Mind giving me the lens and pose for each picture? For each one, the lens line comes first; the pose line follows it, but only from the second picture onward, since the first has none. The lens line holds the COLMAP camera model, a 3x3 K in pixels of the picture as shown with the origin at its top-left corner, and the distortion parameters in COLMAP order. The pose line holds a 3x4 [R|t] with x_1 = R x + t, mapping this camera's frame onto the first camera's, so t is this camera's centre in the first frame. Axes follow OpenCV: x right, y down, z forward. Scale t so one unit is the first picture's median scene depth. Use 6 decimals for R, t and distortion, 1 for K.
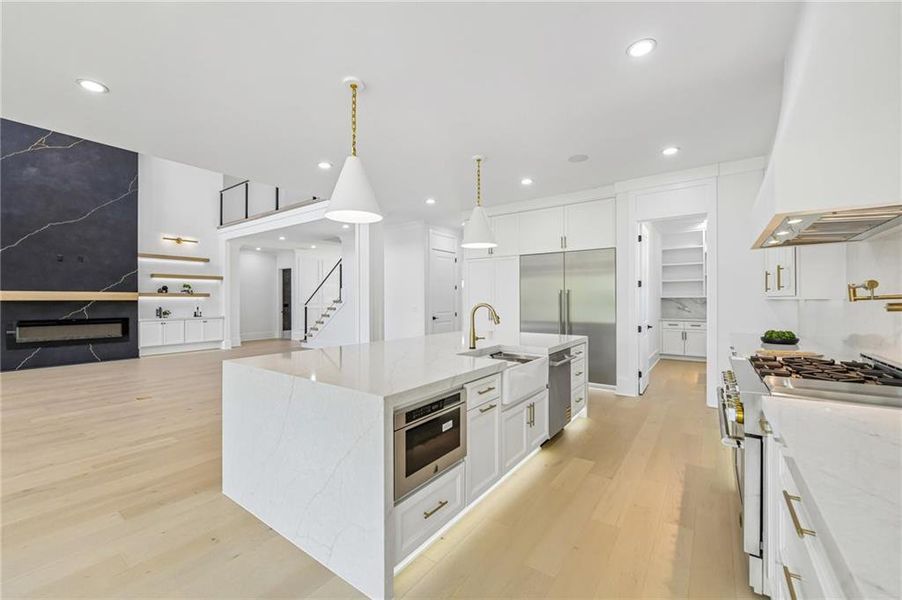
lens RADIAL K [[362.4, 0, 447.2], [0, 362.4, 295.4], [0, 0, 1]] dist [-0.010683, -0.000198]
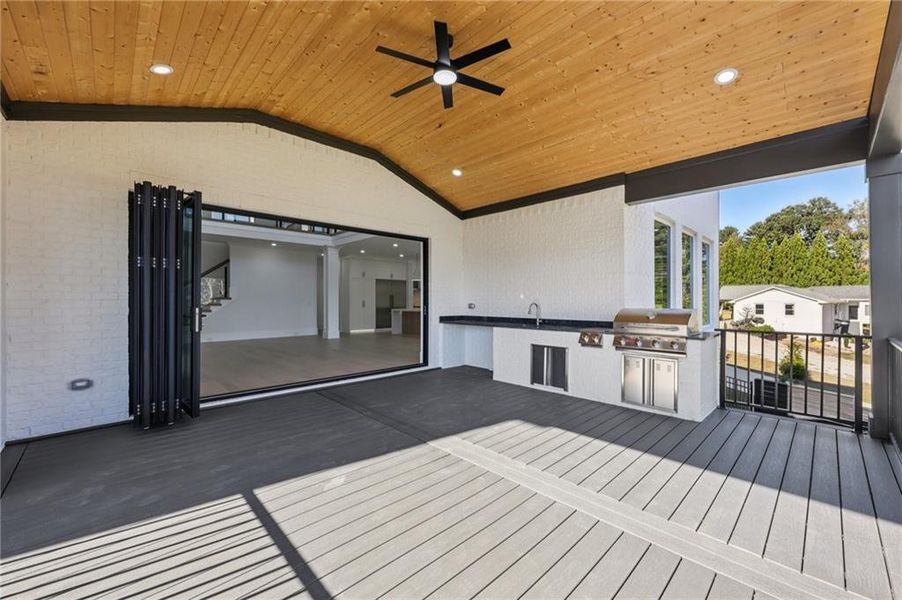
lens RADIAL K [[362.0, 0, 449.7], [0, 362.0, 299.6], [0, 0, 1]] dist [-0.003787, -0.000143]
pose [[0.173054, 0.002660, 0.984909, -2.267108], [-0.013361, 0.999911, -0.000353, 0.019857], [-0.984822, -0.013099, 0.173075, 0.129862]]
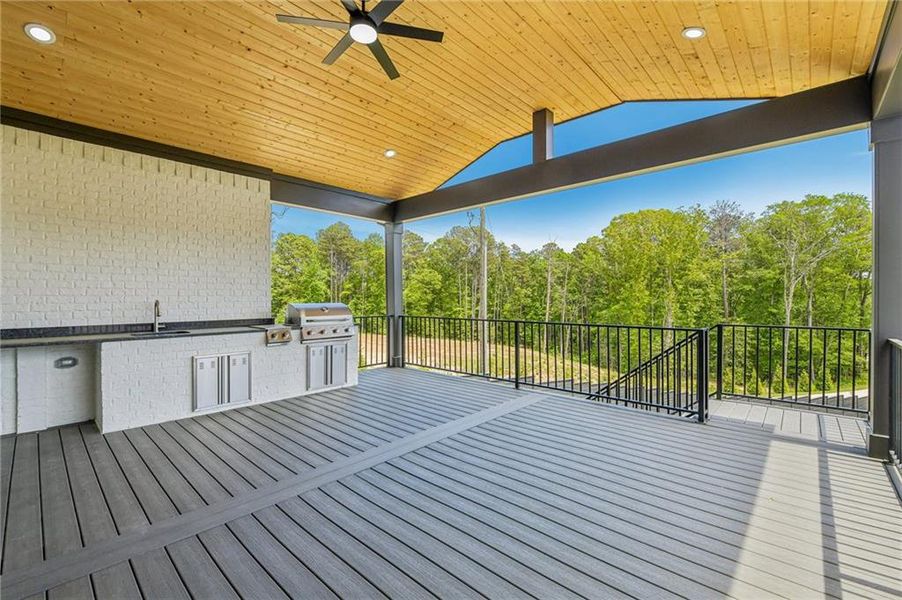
lens RADIAL K [[387.5, 0, 449.5], [0, 387.5, 297.4], [0, 0, 1]] dist [-0.011314, -0.000309]
pose [[-0.993488, 0.004174, 0.113859, -1.854851], [0.002503, 0.999887, -0.014816, 0.033456], [-0.113908, -0.014434, -0.993386, 0.781980]]
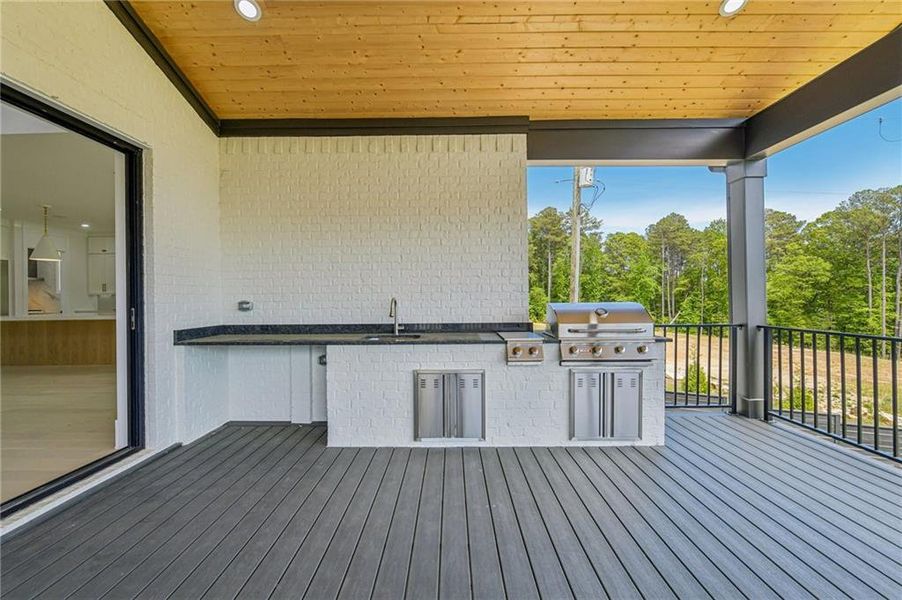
lens RADIAL K [[362.0, 0, 449.7], [0, 362.0, 299.6], [0, 0, 1]] dist [-0.003787, -0.000143]
pose [[-0.584831, 0.000333, 0.811155, -1.747562], [-0.002344, 0.999995, -0.002101, 0.029761], [-0.811152, -0.003130, -0.584828, 0.362219]]
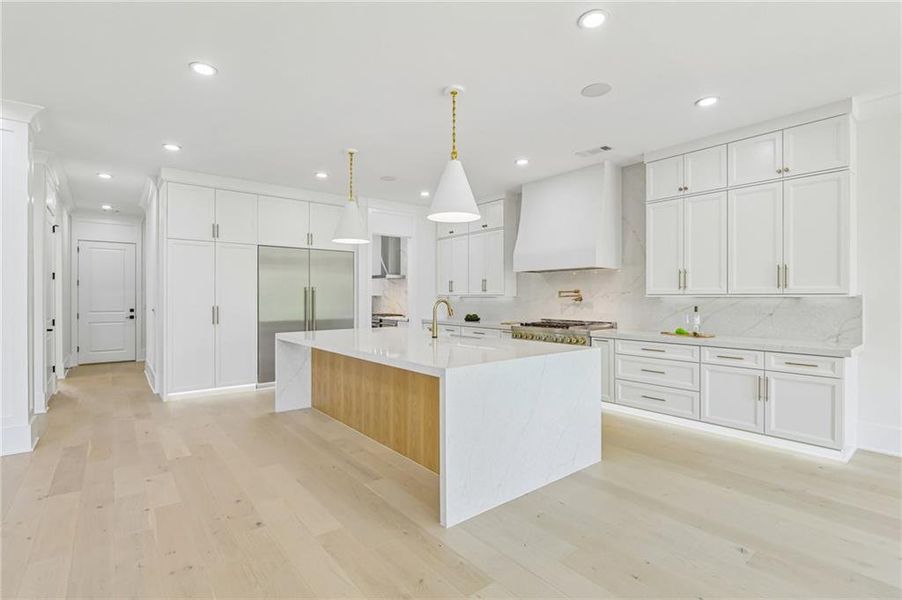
lens RADIAL K [[429.3, 0, 450.5], [0, 429.3, 295.6], [0, 0, 1]] dist [-0.002462, -0.000336]
pose [[0.248465, 0.003223, 0.968636, -0.730806], [-0.010766, 0.999942, -0.000565, 0.003634], [-0.968581, -0.010288, 0.248485, 0.348929]]
